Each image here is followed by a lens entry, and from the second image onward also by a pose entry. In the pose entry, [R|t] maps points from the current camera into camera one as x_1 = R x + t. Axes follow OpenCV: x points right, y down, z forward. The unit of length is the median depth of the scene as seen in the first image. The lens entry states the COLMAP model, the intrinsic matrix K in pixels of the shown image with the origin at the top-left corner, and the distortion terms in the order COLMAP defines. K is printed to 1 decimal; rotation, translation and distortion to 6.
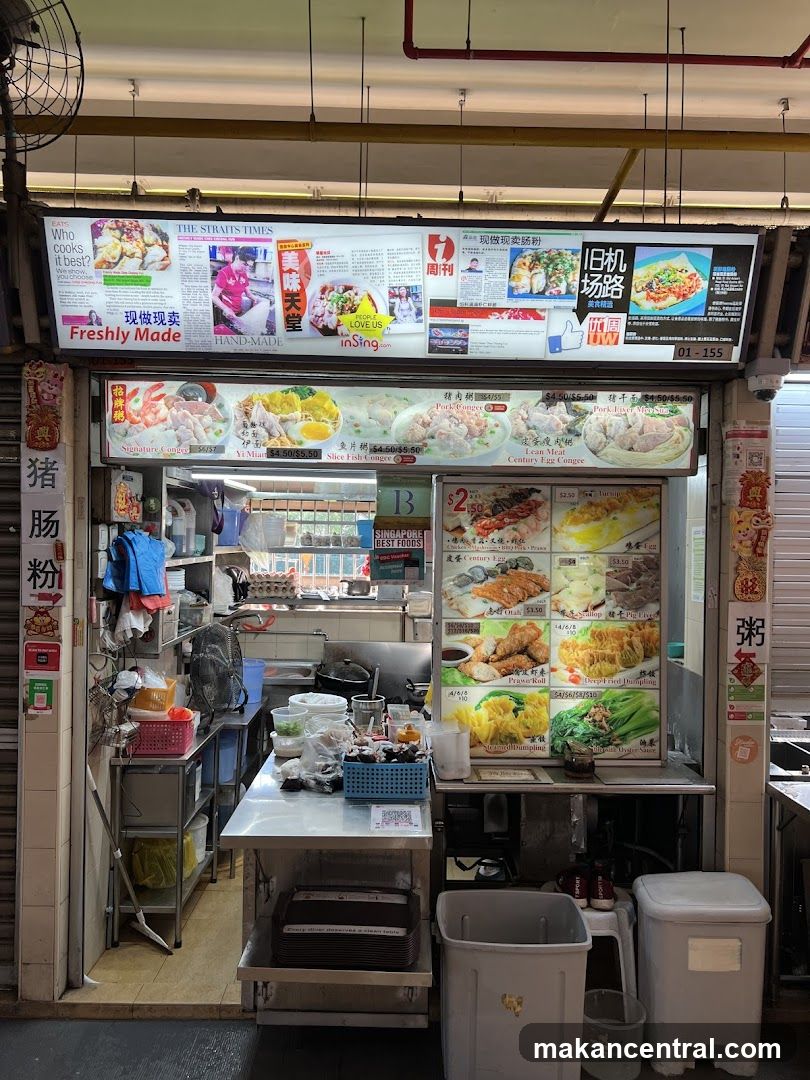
lens RADIAL K [[794.1, 0, 416.4], [0, 794.1, 542.3], [0, 0, 1]] dist [0.059929, -0.066693]
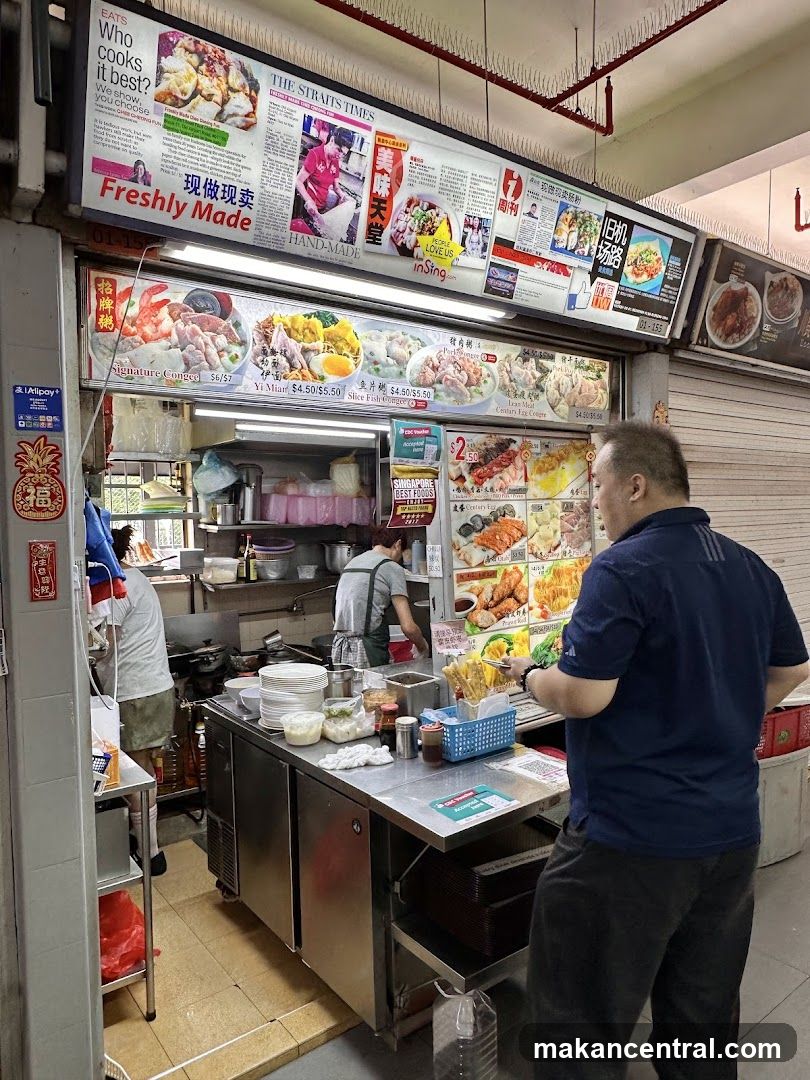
lens RADIAL K [[727.5, 0, 419.4], [0, 727.5, 536.5], [0, 0, 1]] dist [0.029163, -0.034932]
pose [[0.795893, -0.056559, 0.602789, -0.597101], [0.038621, 0.998342, 0.042680, 0.016633], [-0.604204, -0.010689, 0.796758, 0.339830]]
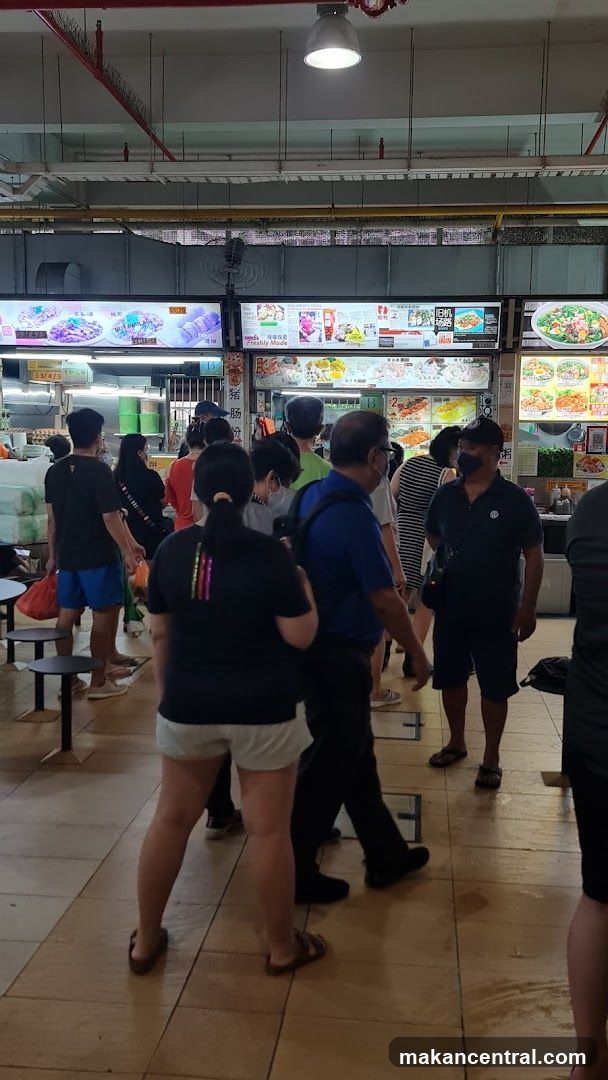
lens RADIAL K [[1045.7, 0, 332.6], [0, 1045.7, 561.0], [0, 0, 1]] dist [0.088332, 0.000000]
pose [[0.994488, 0.007836, -0.104554, 0.232208], [0.006261, 0.990986, 0.133821, -0.001504], [0.104660, -0.133738, 0.985475, -2.550936]]
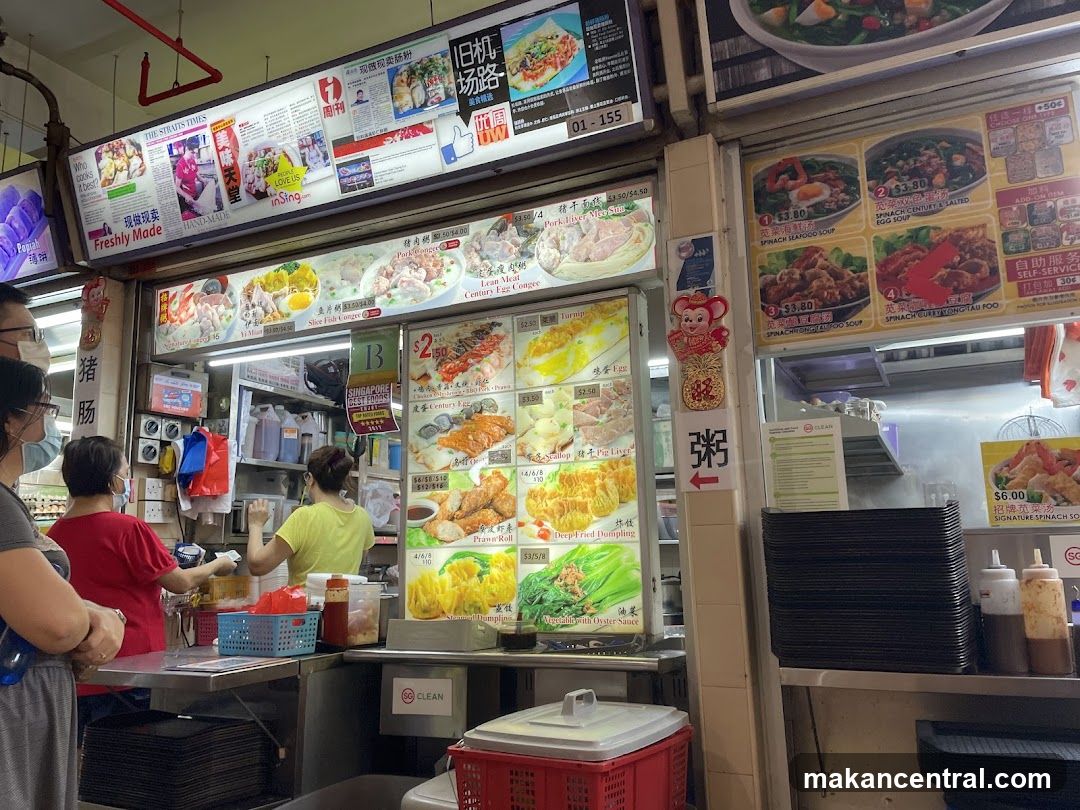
lens RADIAL K [[794.1, 0, 551.4], [0, 794.1, 410.6], [0, 0, 1]] dist [0.059929, -0.066693]
pose [[0.899697, -0.116409, -0.420707, 0.636251], [0.039913, 0.981686, -0.186276, 0.222464], [0.434686, 0.150800, 0.887867, 0.270746]]
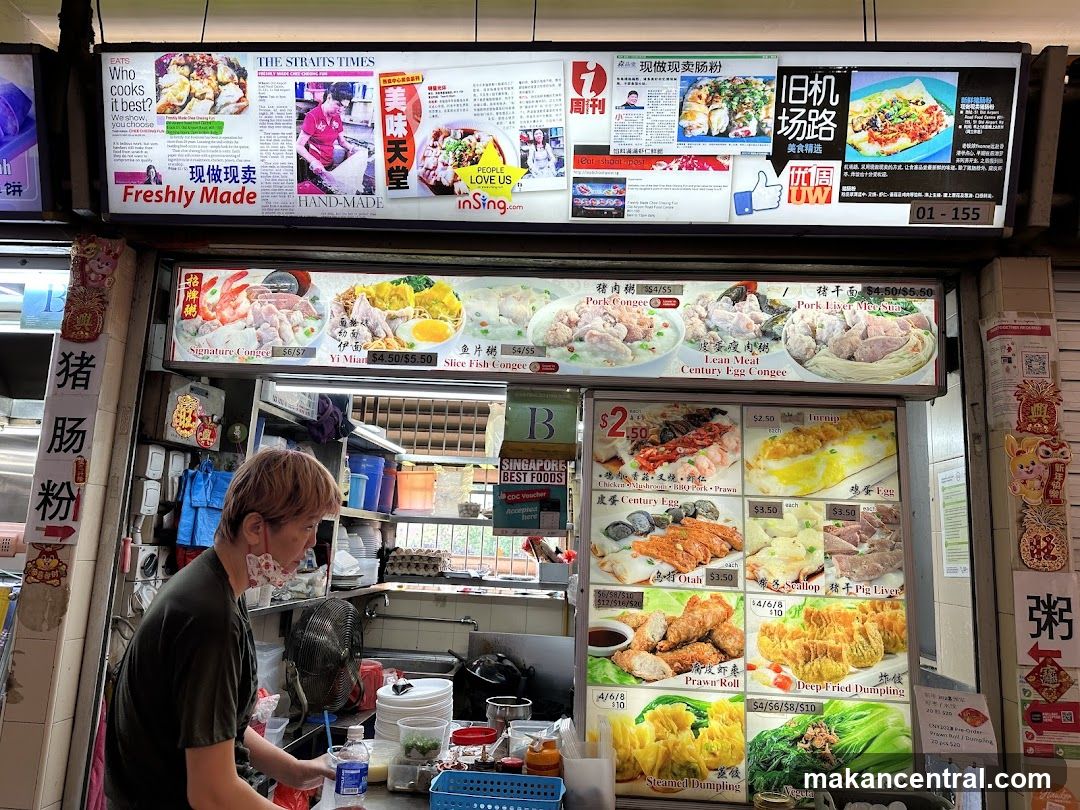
lens RADIAL K [[727.5, 0, 543.4], [0, 727.5, 409.4], [0, 0, 1]] dist [0.029163, -0.034932]
pose [[0.996098, 0.013488, -0.087213, 0.050551], [-0.029815, 0.981577, -0.188727, 0.073067], [0.083060, 0.190591, 0.978149, 0.357937]]
